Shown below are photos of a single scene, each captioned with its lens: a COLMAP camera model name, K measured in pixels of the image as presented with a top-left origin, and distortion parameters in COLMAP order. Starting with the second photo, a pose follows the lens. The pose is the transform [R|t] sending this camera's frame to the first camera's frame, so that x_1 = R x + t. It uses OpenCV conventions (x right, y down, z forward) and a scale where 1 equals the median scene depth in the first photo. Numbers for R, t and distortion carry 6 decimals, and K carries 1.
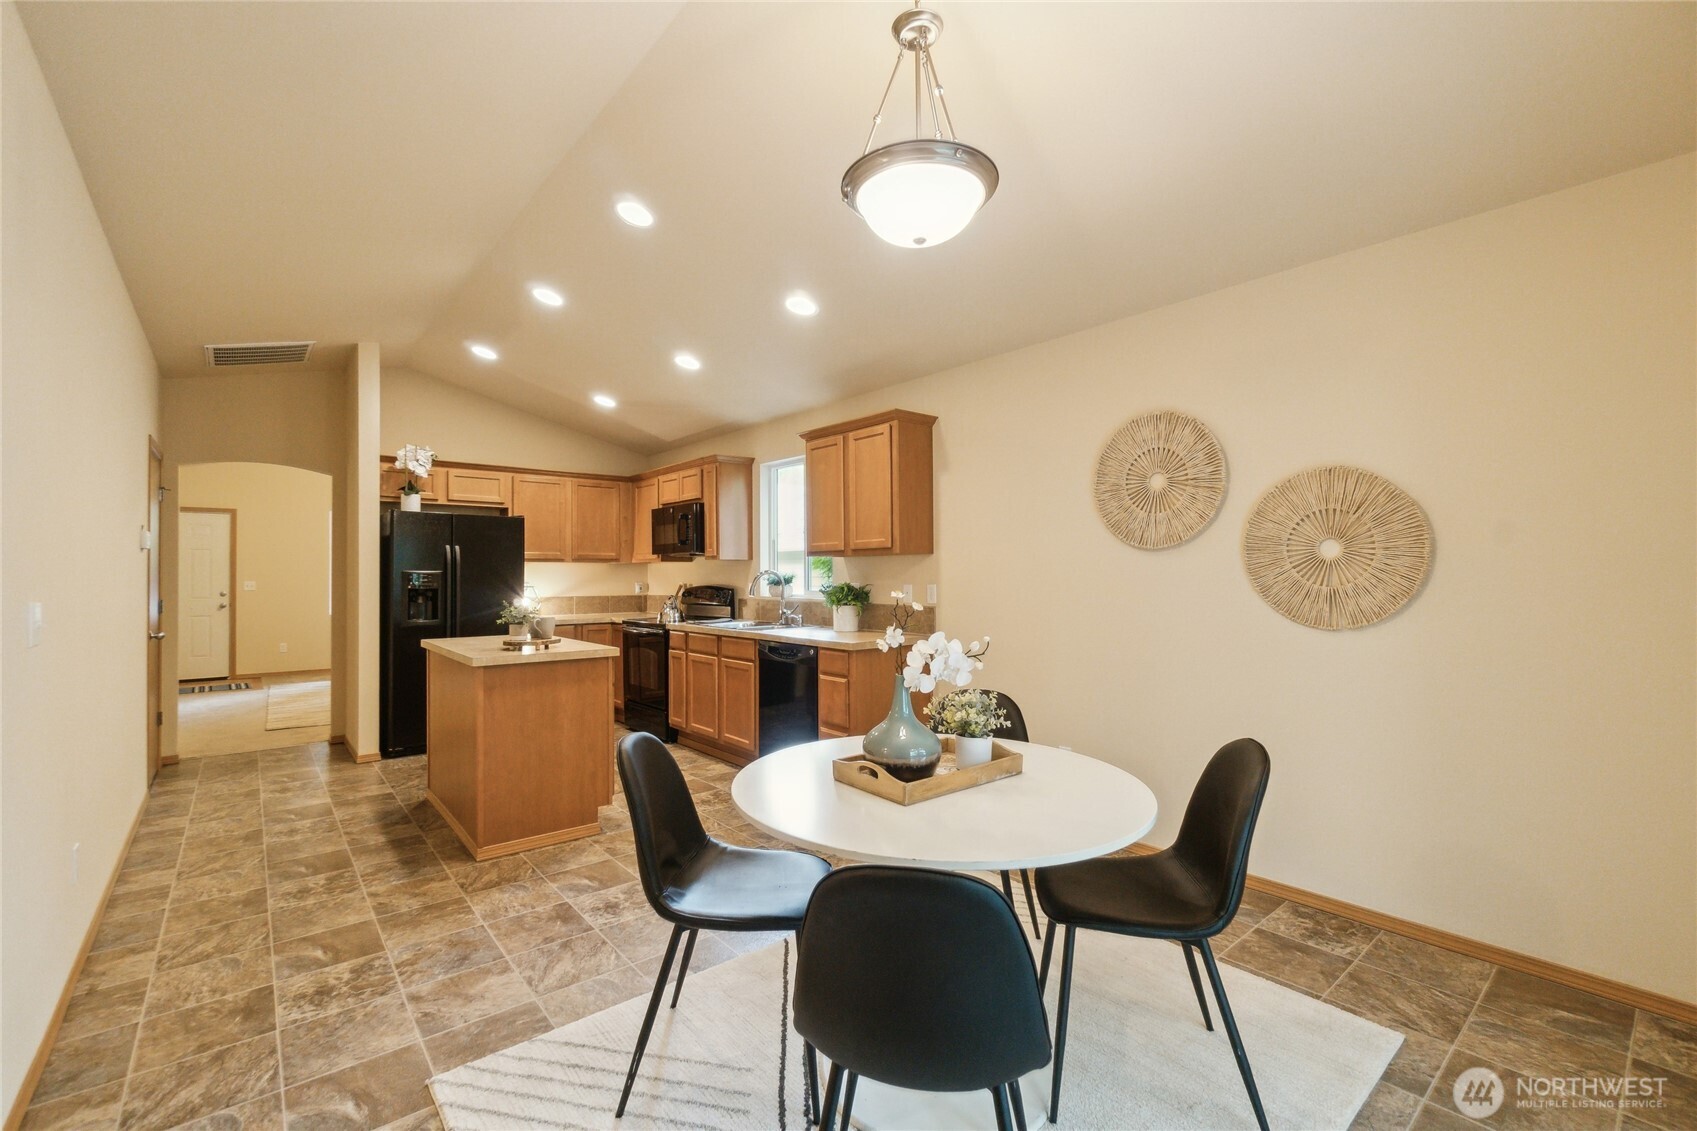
lens RADIAL K [[724.1, 0, 845.8], [0, 724.1, 572.2], [0, 0, 1]] dist [-0.012458, -0.000299]
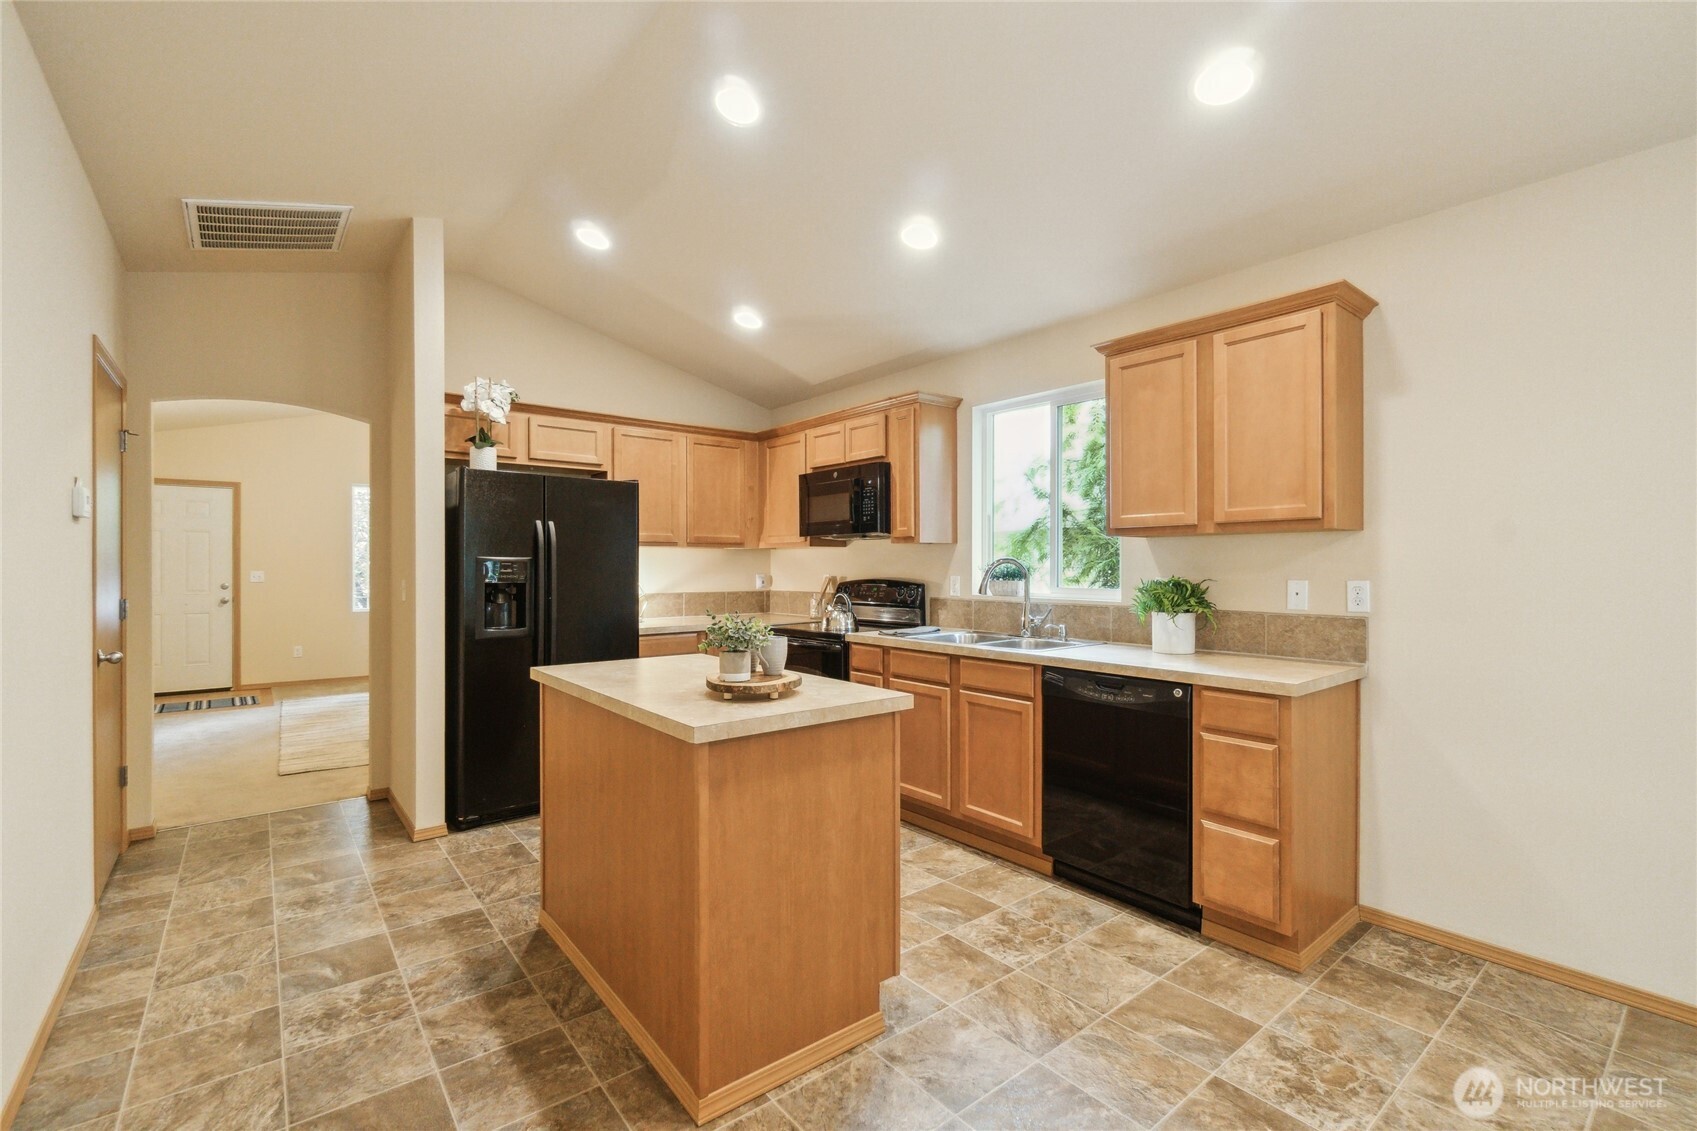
lens RADIAL K [[753.3, 0, 846.6], [0, 753.3, 560.5], [0, 0, 1]] dist [-0.003202, -0.001053]
pose [[0.999621, 0.000956, -0.027519, -0.186665], [-0.001022, 0.999997, -0.002382, 0.001581], [0.027517, 0.002409, 0.999618, 0.223766]]
